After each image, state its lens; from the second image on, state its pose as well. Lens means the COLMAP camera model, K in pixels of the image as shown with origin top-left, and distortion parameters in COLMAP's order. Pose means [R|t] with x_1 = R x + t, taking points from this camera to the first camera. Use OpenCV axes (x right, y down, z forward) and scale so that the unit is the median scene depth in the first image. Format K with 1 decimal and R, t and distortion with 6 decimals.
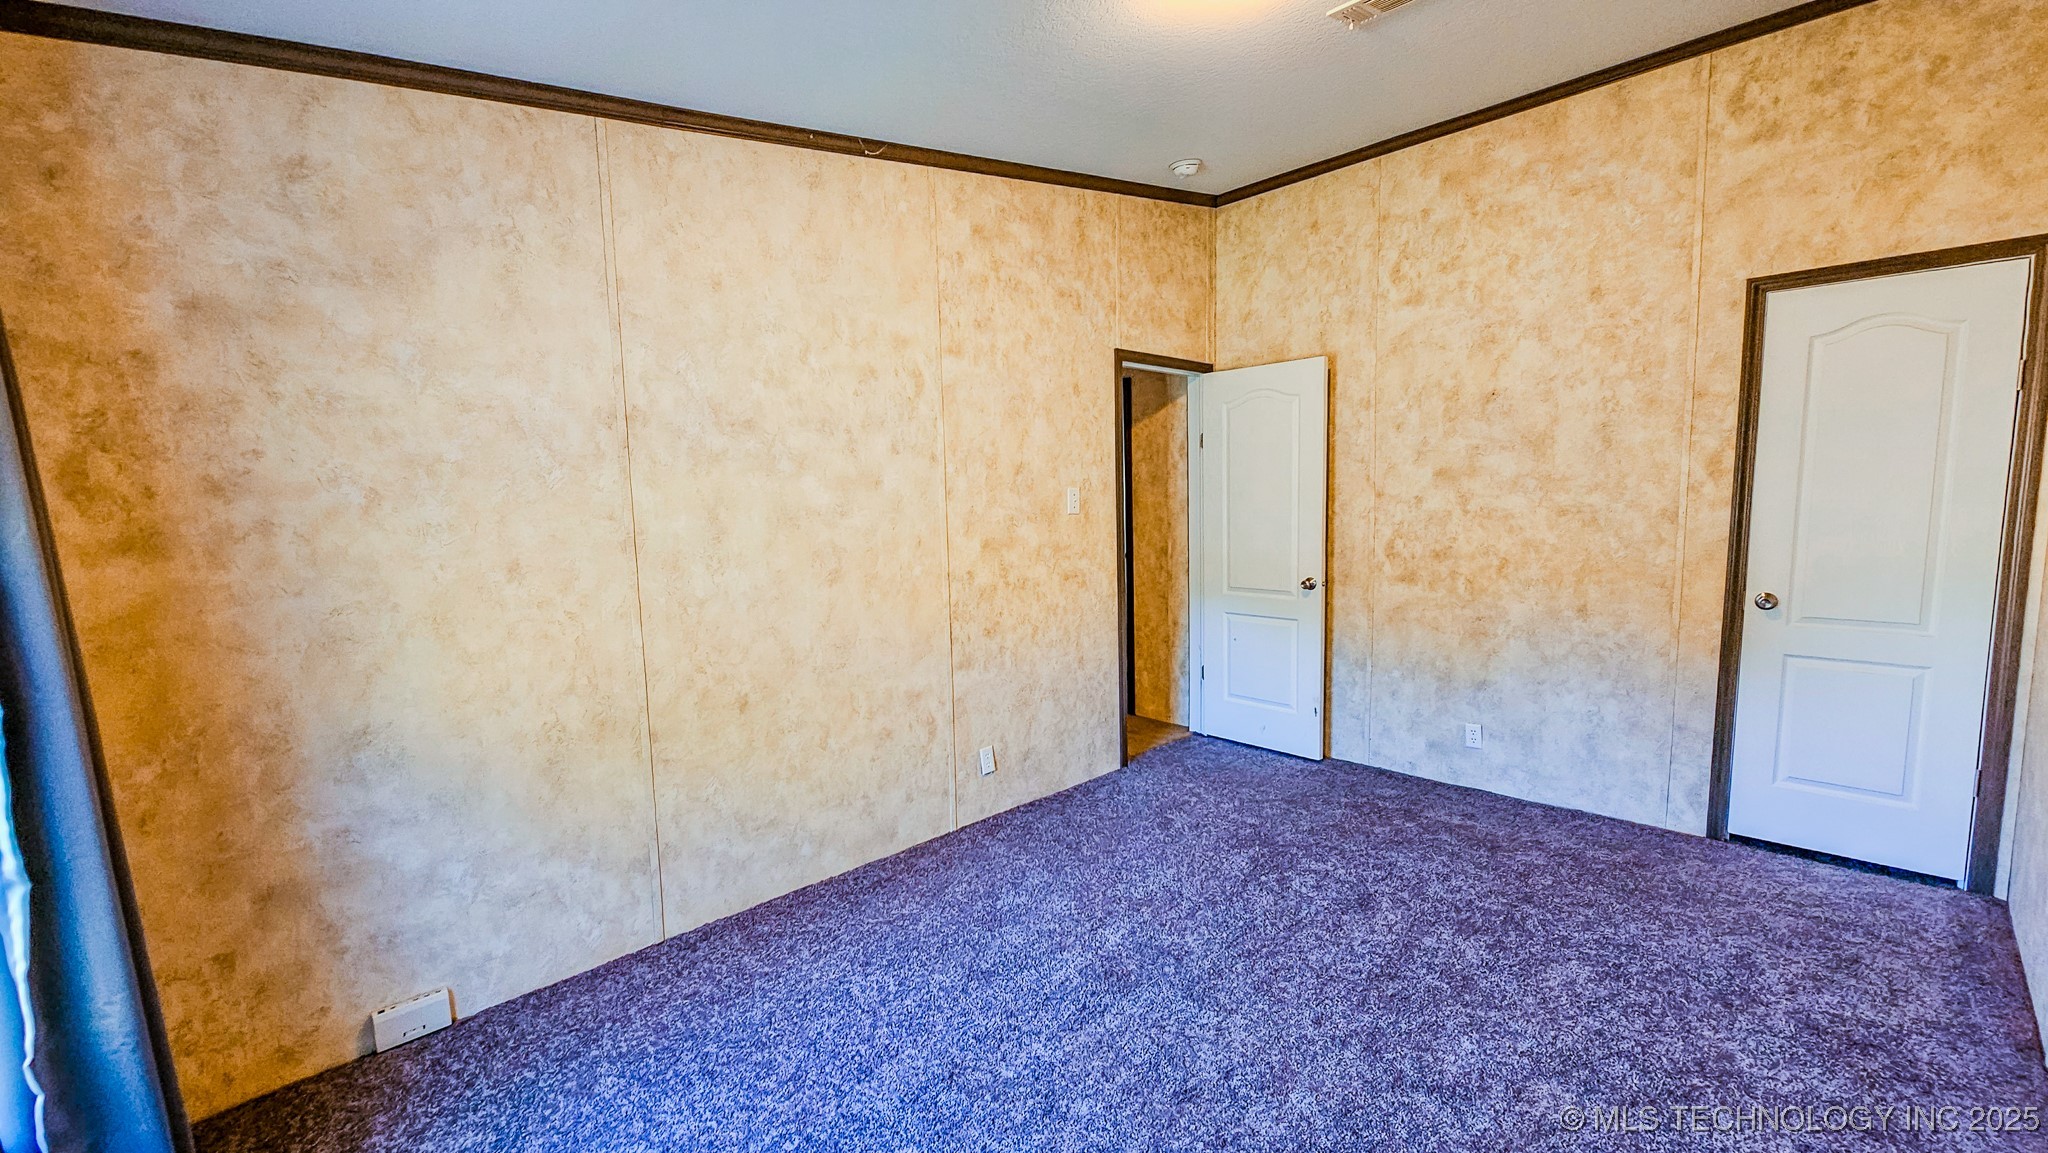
lens RADIAL K [[826.9, 0, 1026.1], [0, 826.9, 585.8], [0, 0, 1]] dist [-0.001331, -0.000128]
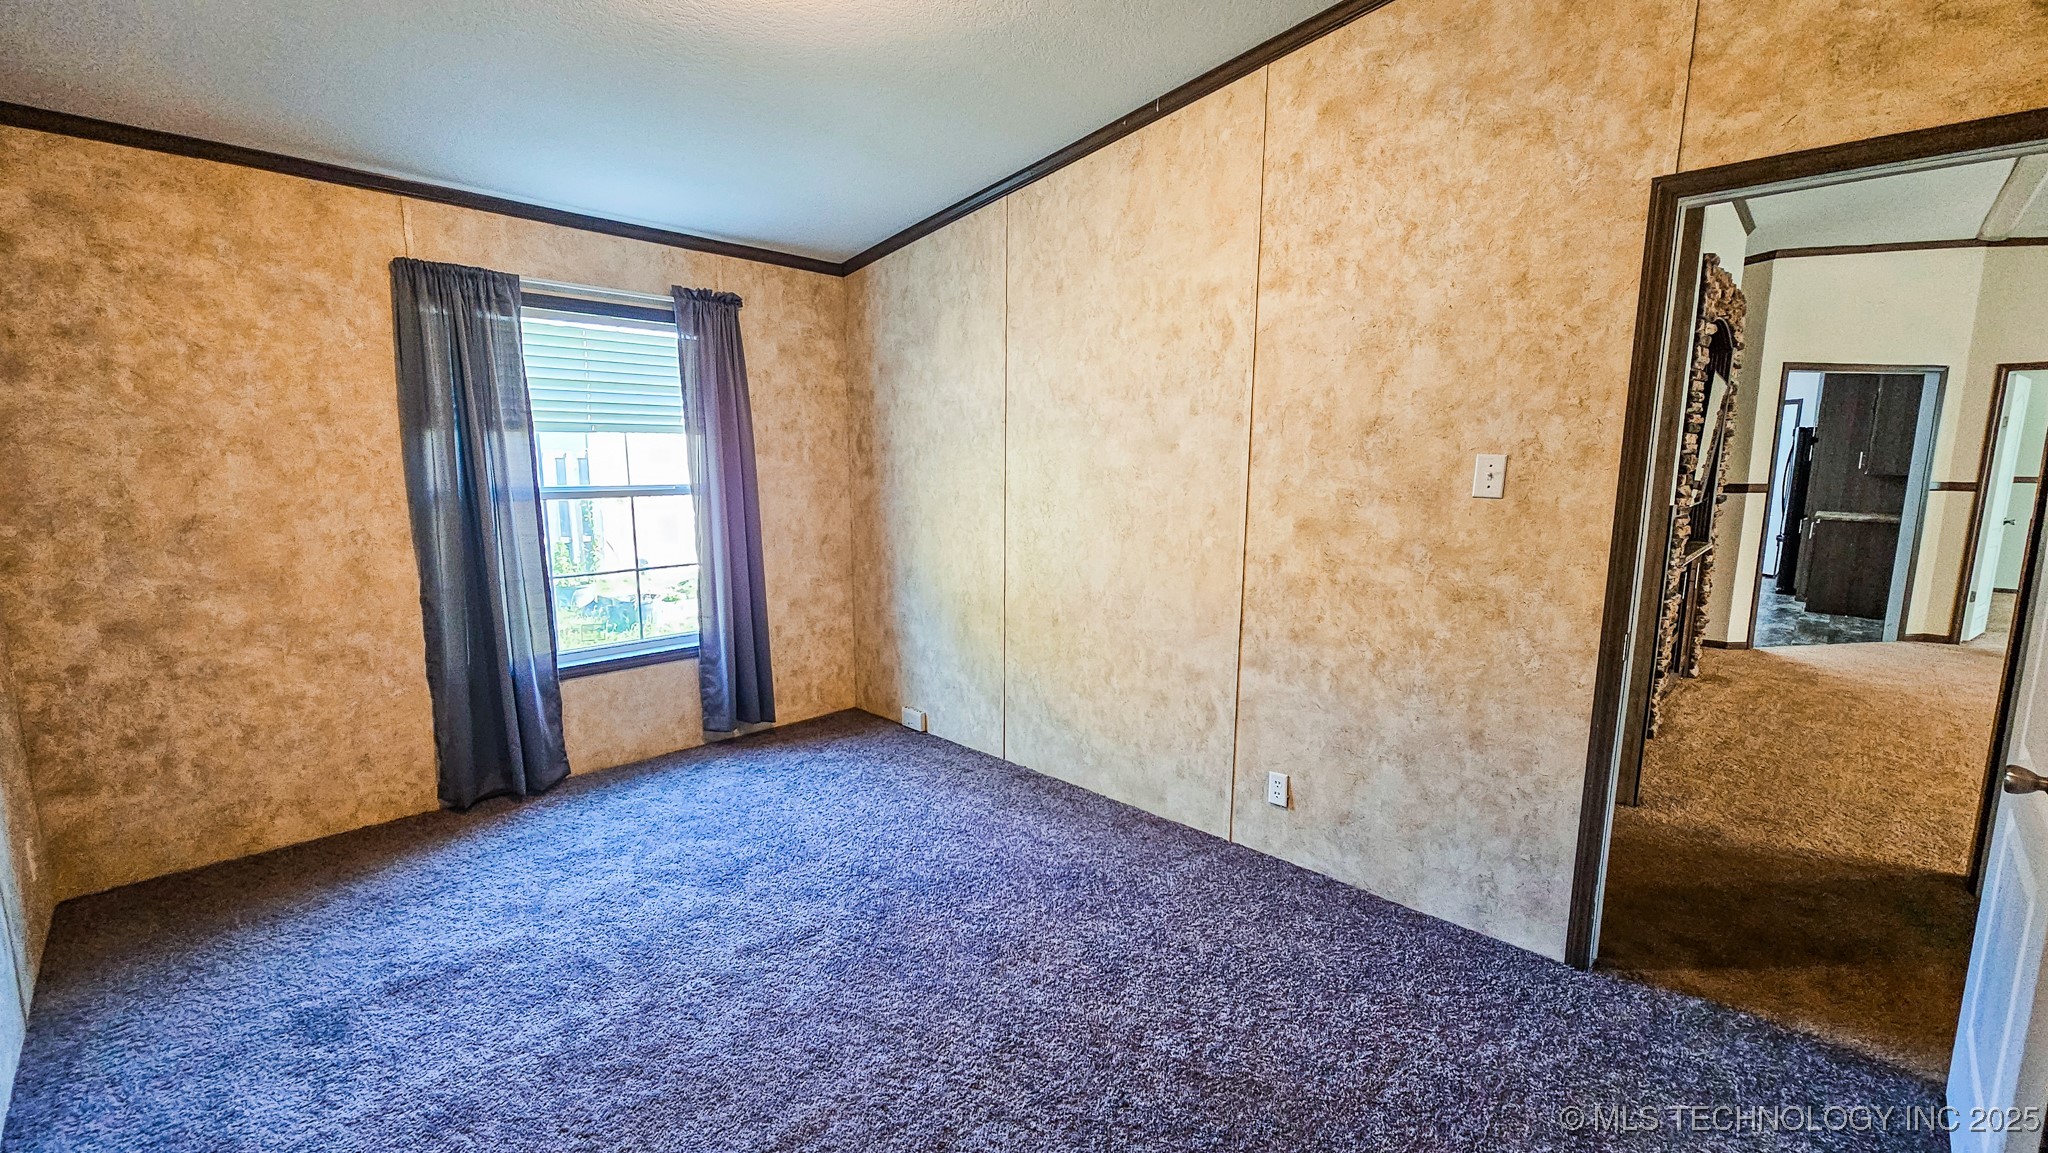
lens RADIAL K [[826.9, 0, 1026.1], [0, 826.9, 585.8], [0, 0, 1]] dist [-0.001331, -0.000128]
pose [[0.036016, 0.179326, -0.983130, 0.862955], [-0.111666, 0.978330, 0.174360, -0.120935], [0.993093, 0.103502, 0.055260, 0.839006]]
